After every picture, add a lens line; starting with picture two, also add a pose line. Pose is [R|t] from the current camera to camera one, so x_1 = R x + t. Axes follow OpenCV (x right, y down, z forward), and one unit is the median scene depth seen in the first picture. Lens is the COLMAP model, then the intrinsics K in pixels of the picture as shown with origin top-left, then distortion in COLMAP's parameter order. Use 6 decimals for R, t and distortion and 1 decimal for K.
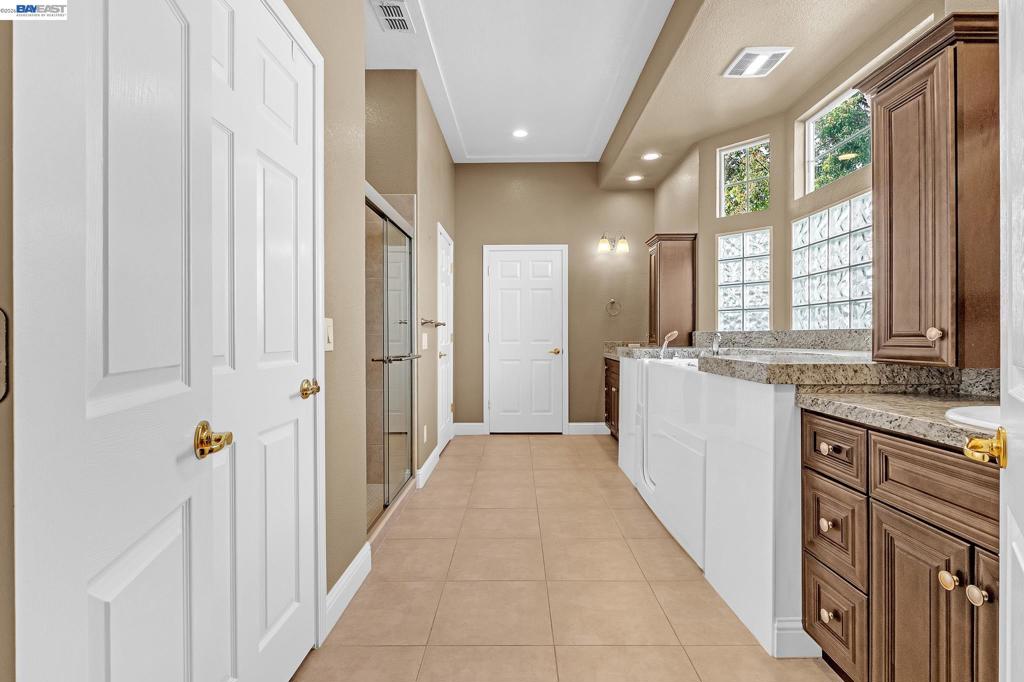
lens RADIAL K [[482.1, 0, 507.0], [0, 482.1, 339.3], [0, 0, 1]] dist [-0.005273, 0.000530]
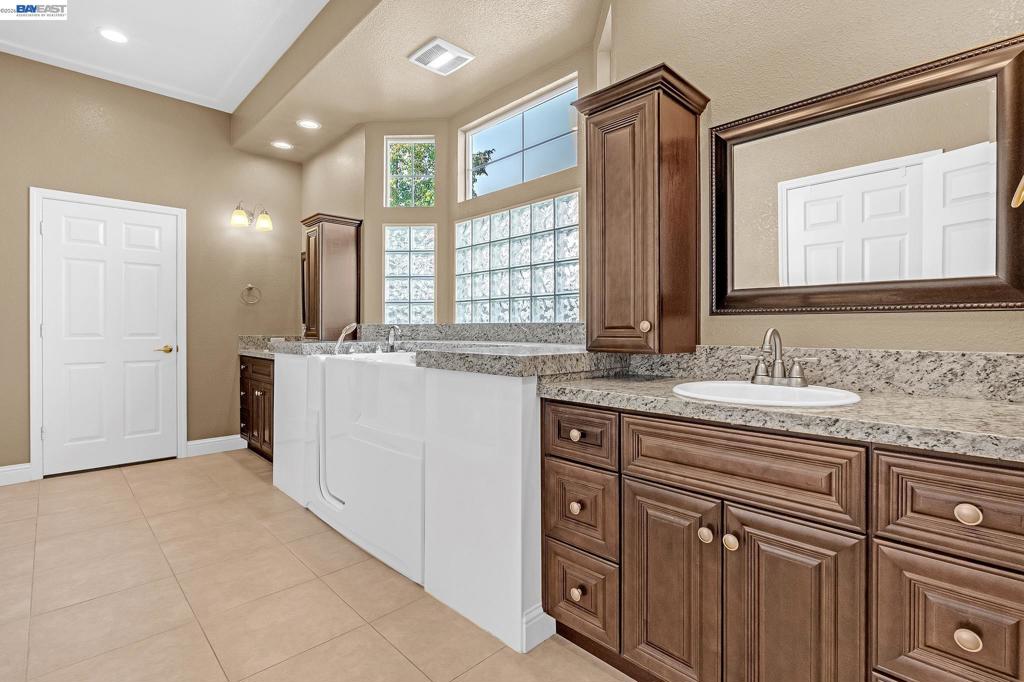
lens RADIAL K [[482.1, 0, 515.2], [0, 482.1, 331.1], [0, 0, 1]] dist [-0.005273, 0.000530]
pose [[0.705651, -0.000089, 0.708559, -0.149454], [0.002766, 0.999993, -0.002629, 0.002225], [-0.708554, 0.003815, 0.705646, 0.297740]]
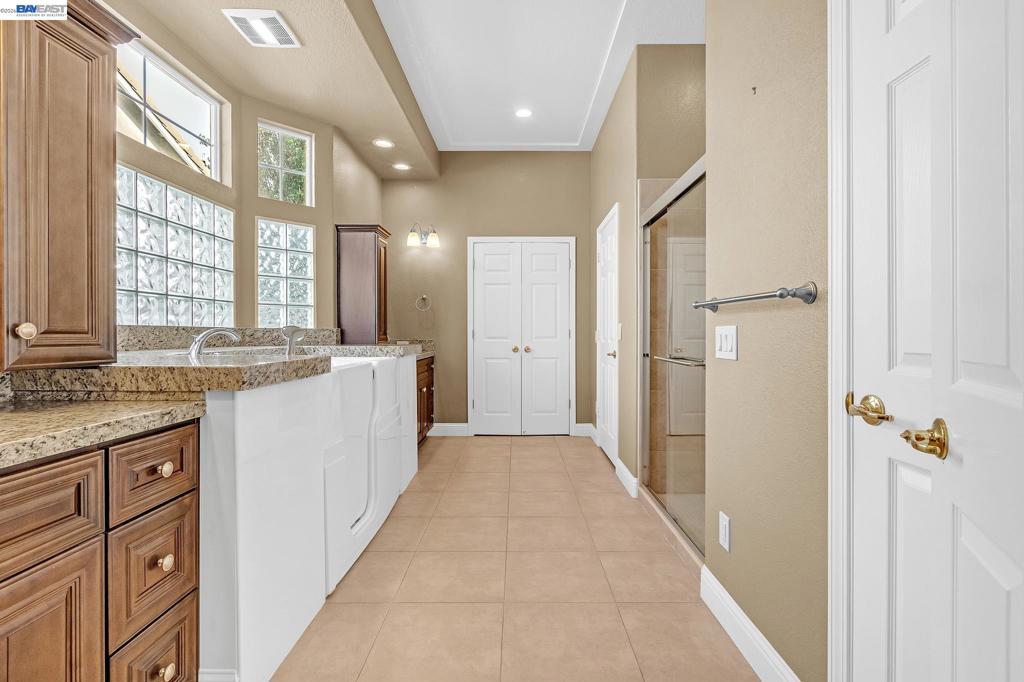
lens RADIAL K [[482.1, 0, 518.3], [0, 482.1, 335.1], [0, 0, 1]] dist [-0.005273, 0.000530]
pose [[-0.999832, 0.005847, -0.017390, 0.097044], [0.005642, 0.999915, 0.011771, -0.017794], [0.017457, 0.011671, -0.999779, 3.192237]]
